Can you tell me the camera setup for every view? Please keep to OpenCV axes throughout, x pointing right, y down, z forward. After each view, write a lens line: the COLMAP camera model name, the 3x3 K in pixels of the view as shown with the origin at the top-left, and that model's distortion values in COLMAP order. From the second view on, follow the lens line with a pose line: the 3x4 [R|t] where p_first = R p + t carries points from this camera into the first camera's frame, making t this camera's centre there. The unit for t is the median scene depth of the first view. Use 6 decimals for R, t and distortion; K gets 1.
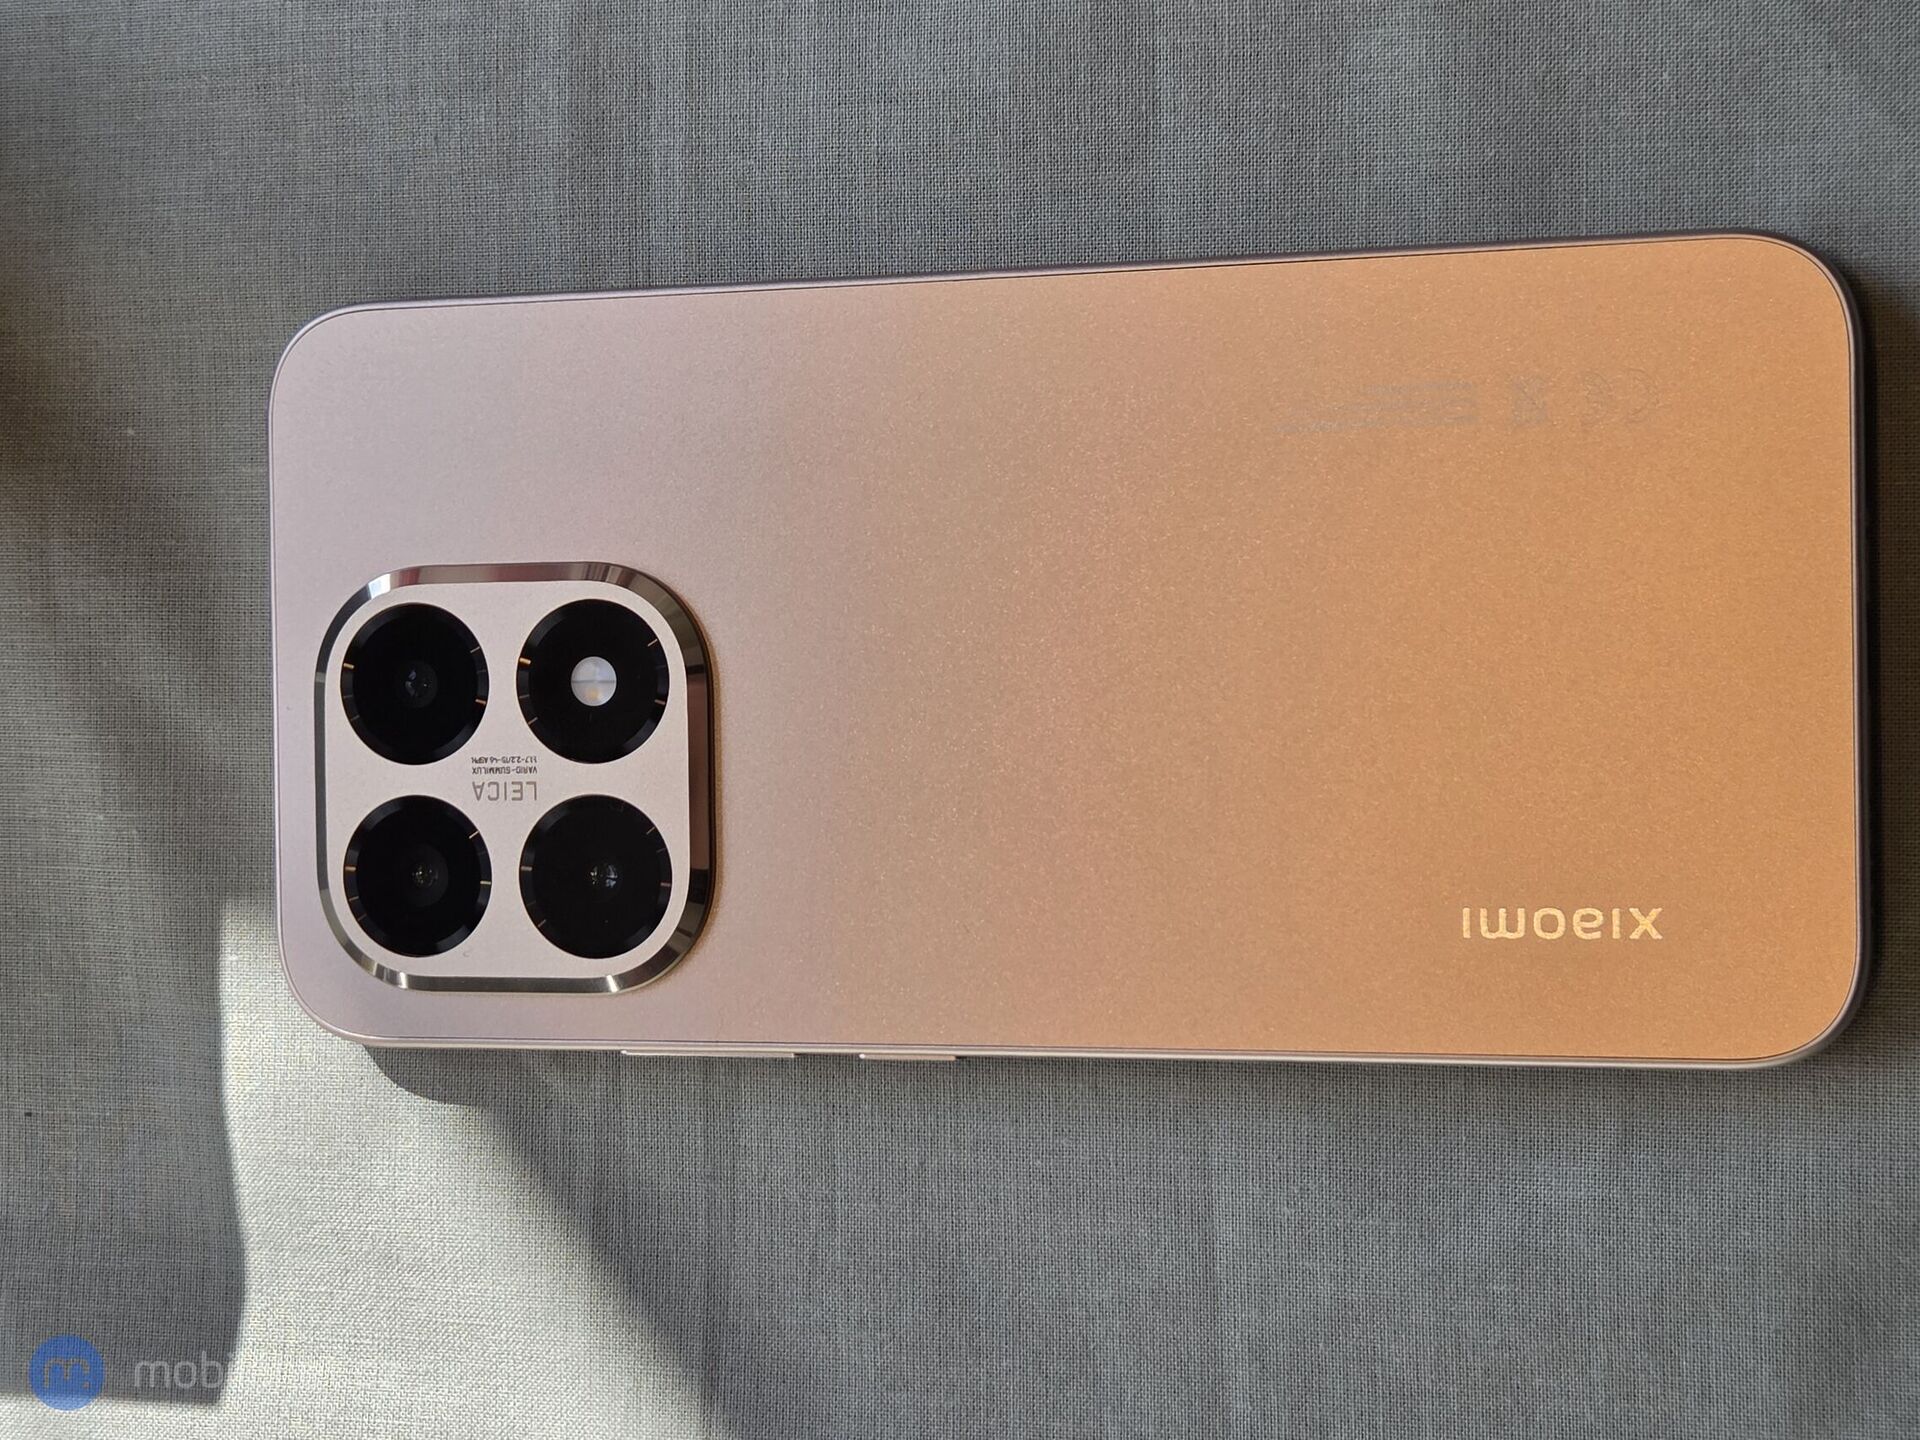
lens RADIAL K [[3618.2, 0, 951.6], [0, 3618.2, 715.4], [0, 0, 1]] dist [0.042952, 0.000000]
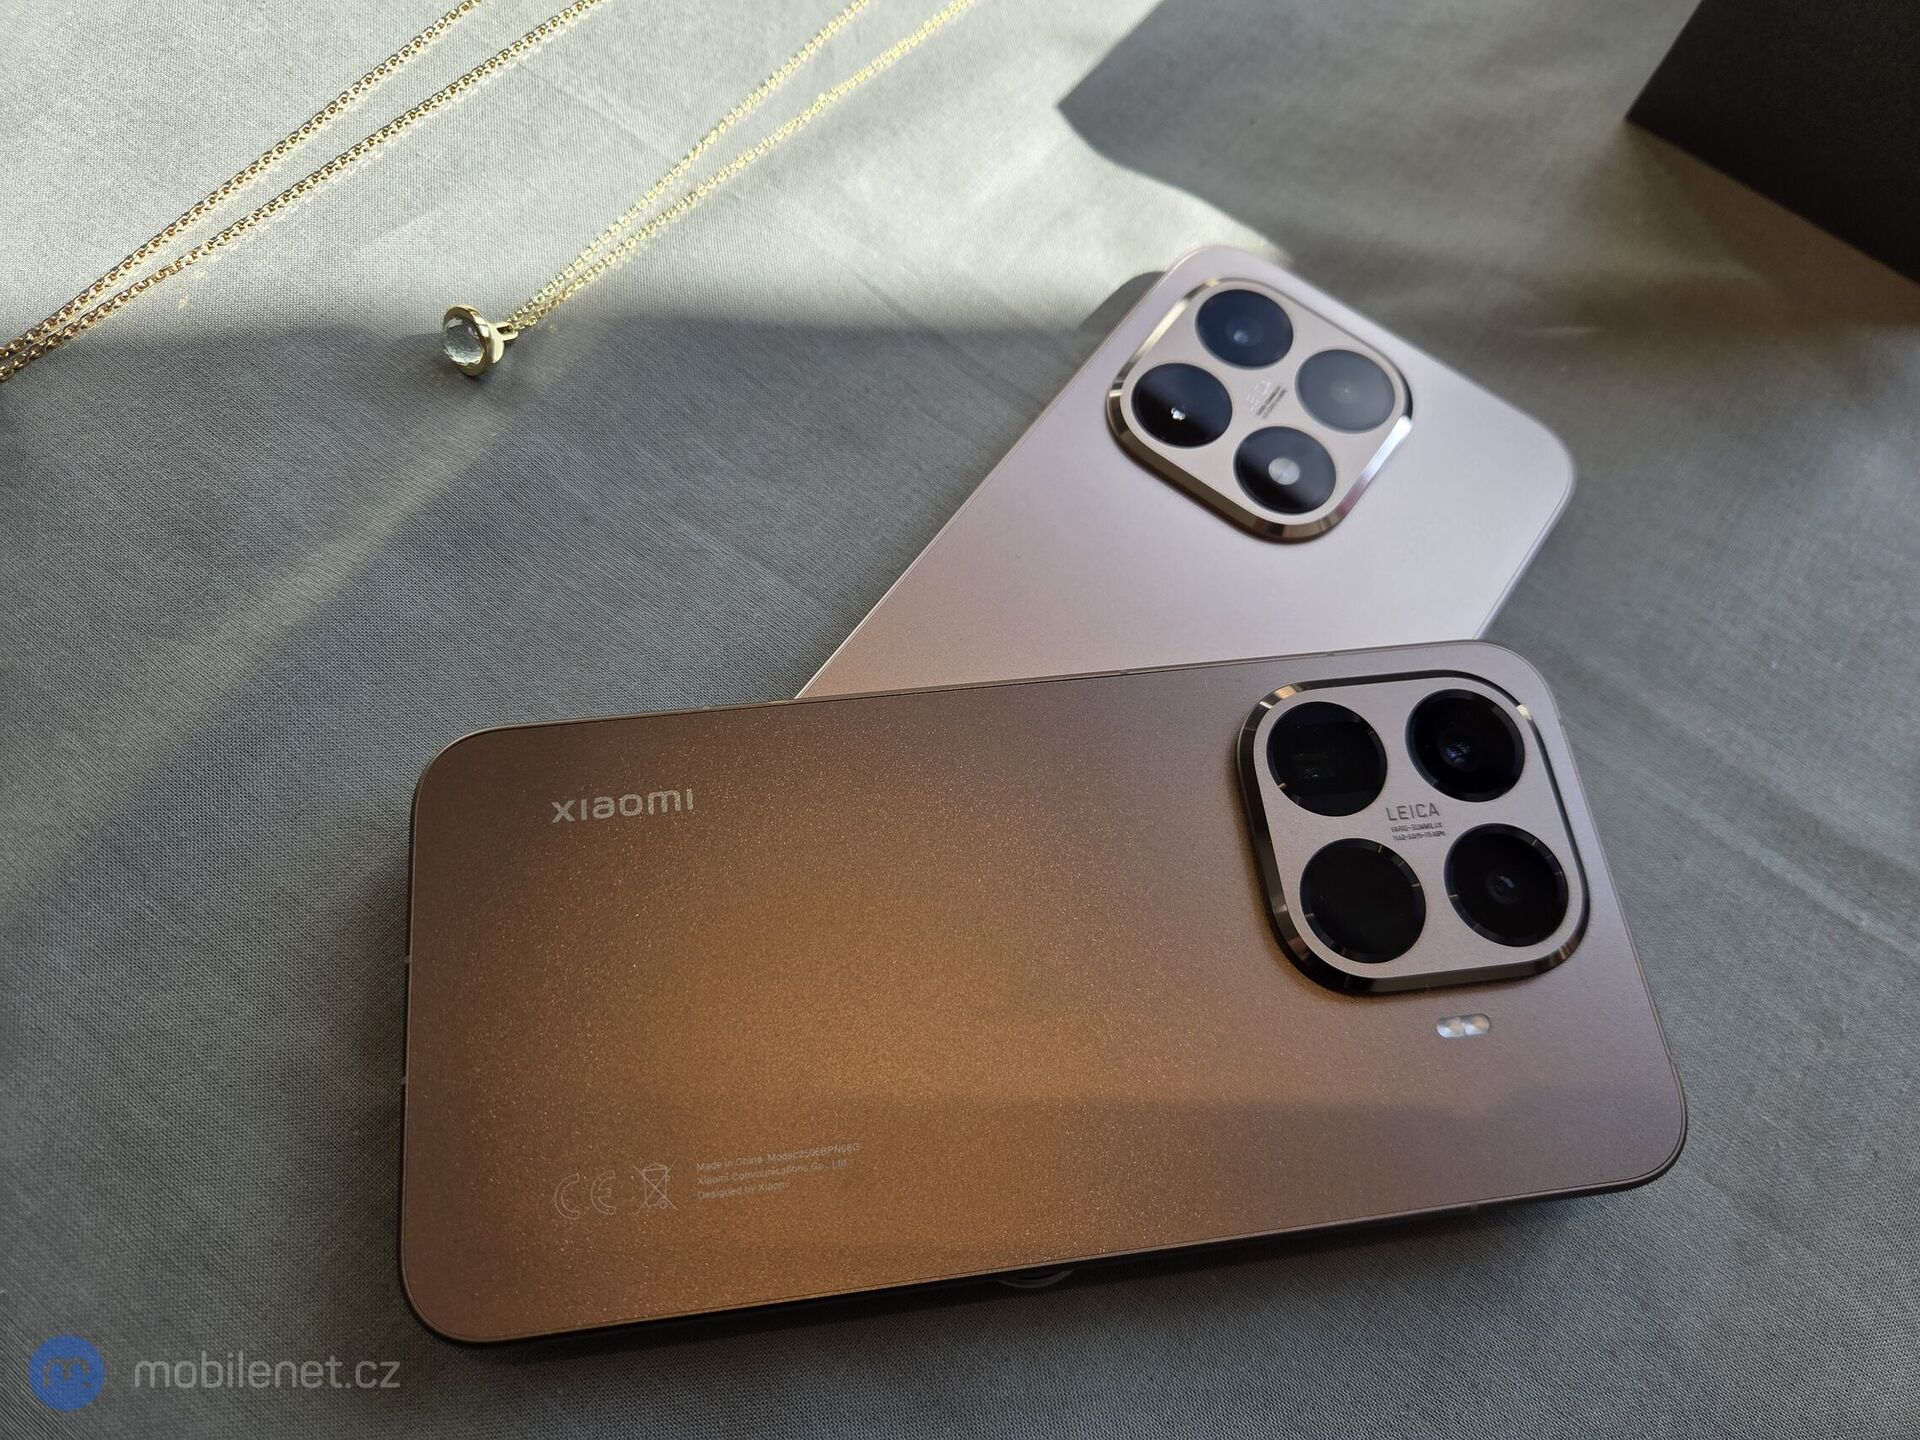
lens RADIAL K [[1308.4, 0, 950.4], [0, 1308.4, 711.9], [0, 0, 1]] dist [0.032434, -0.041828]
pose [[-0.594569, 0.803035, -0.040293, 0.094515], [-0.796200, -0.581044, 0.168682, -0.050563], [0.112045, 0.132375, 0.984847, 0.424094]]
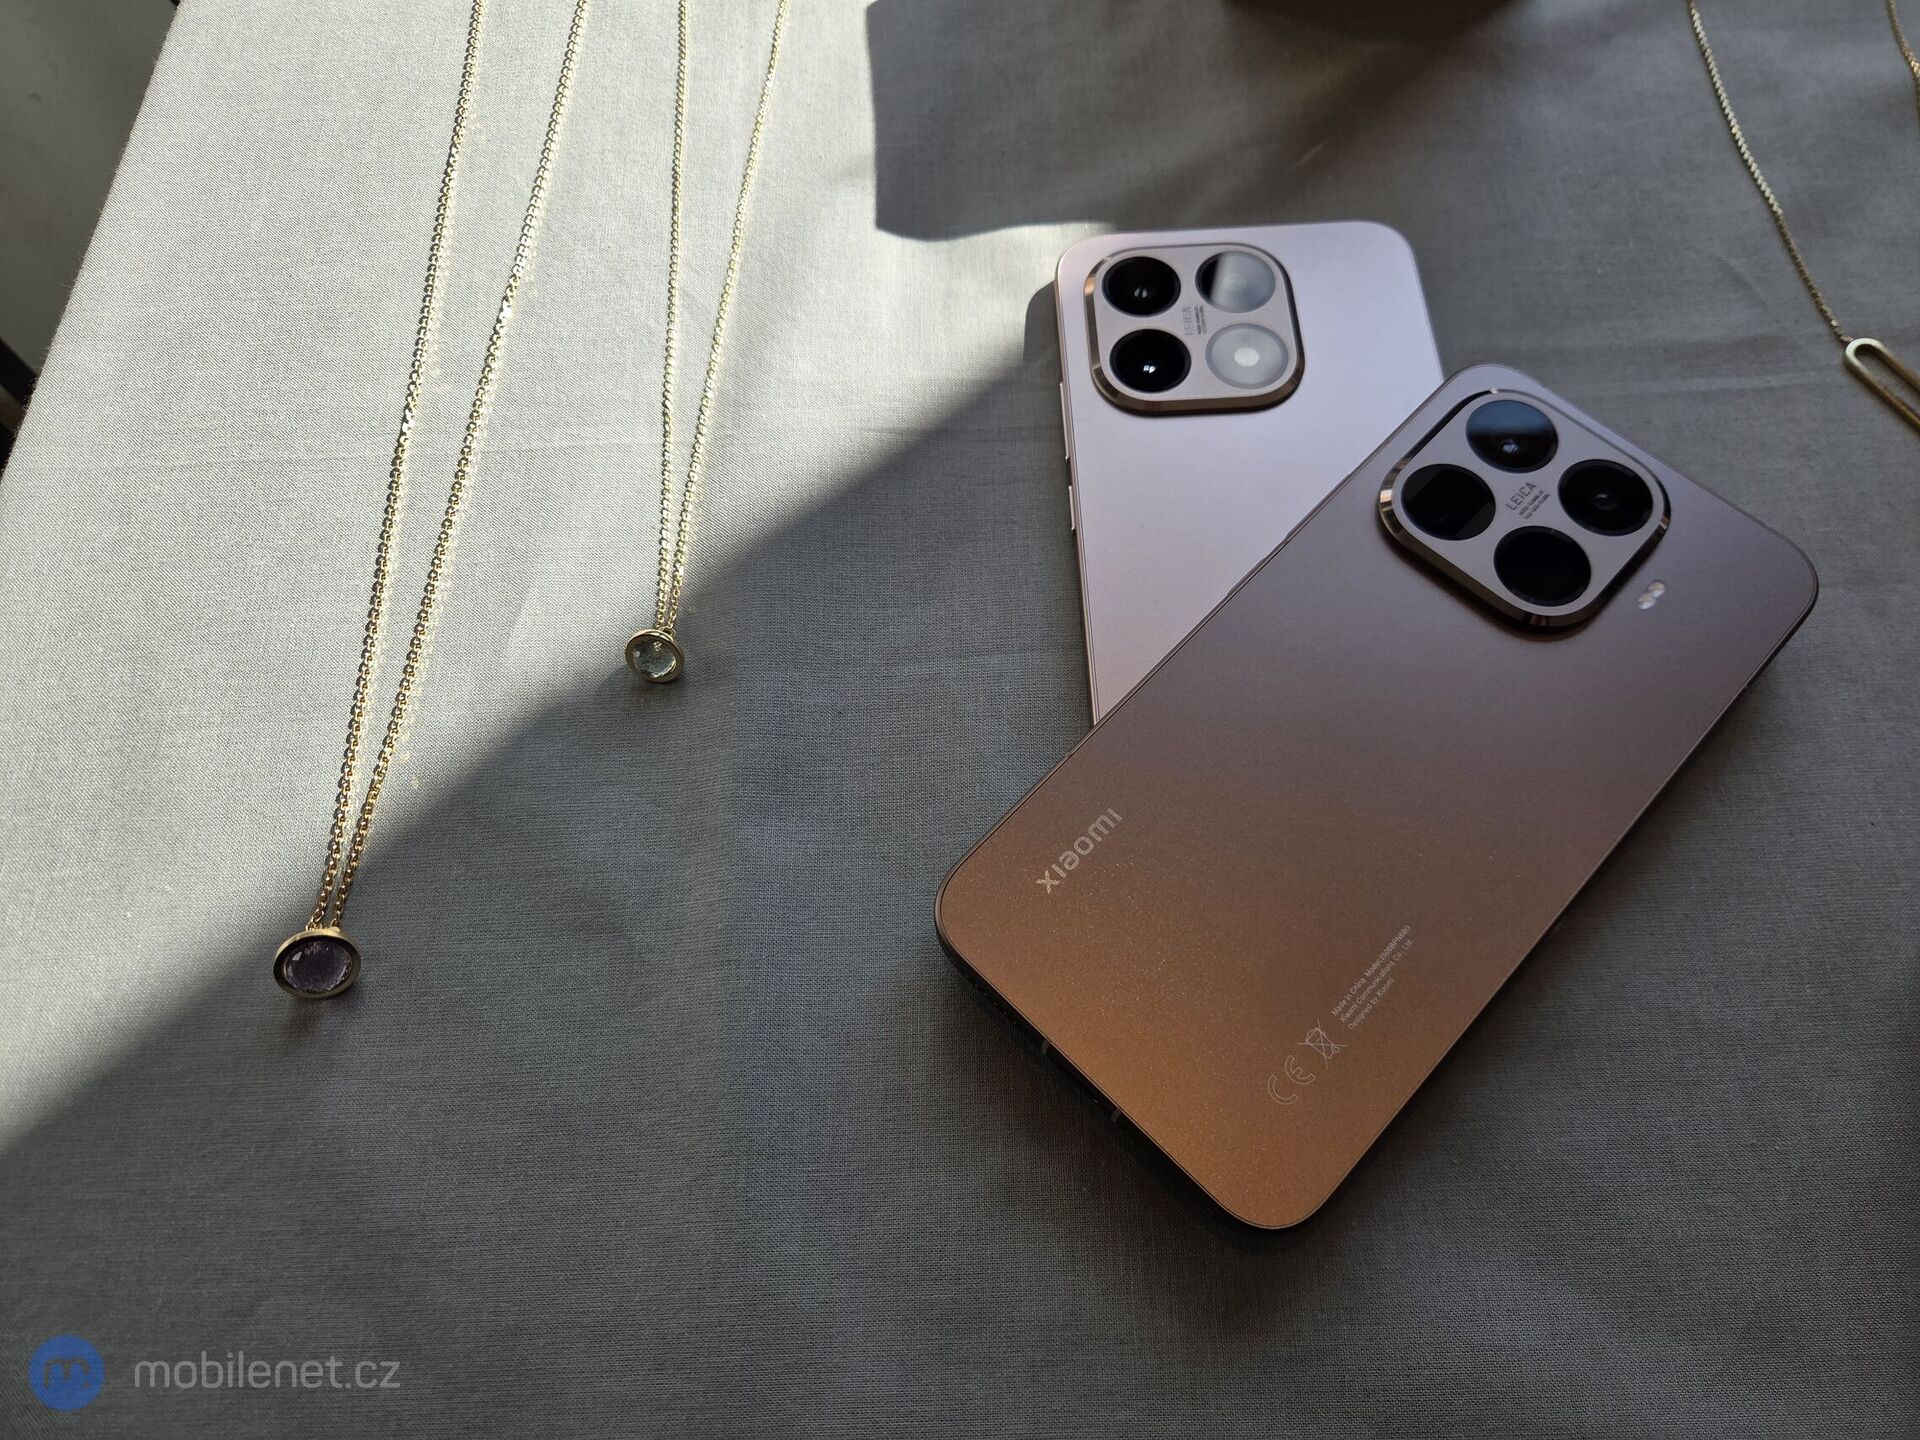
lens RADIAL K [[1308.4, 0, 965.2], [0, 1308.4, 710.0], [0, 0, 1]] dist [0.032434, -0.041828]
pose [[0.029565, 0.992530, -0.118368, 0.177627], [-0.999489, 0.030794, 0.008571, 0.146391], [0.012152, 0.118054, 0.992933, 0.285694]]
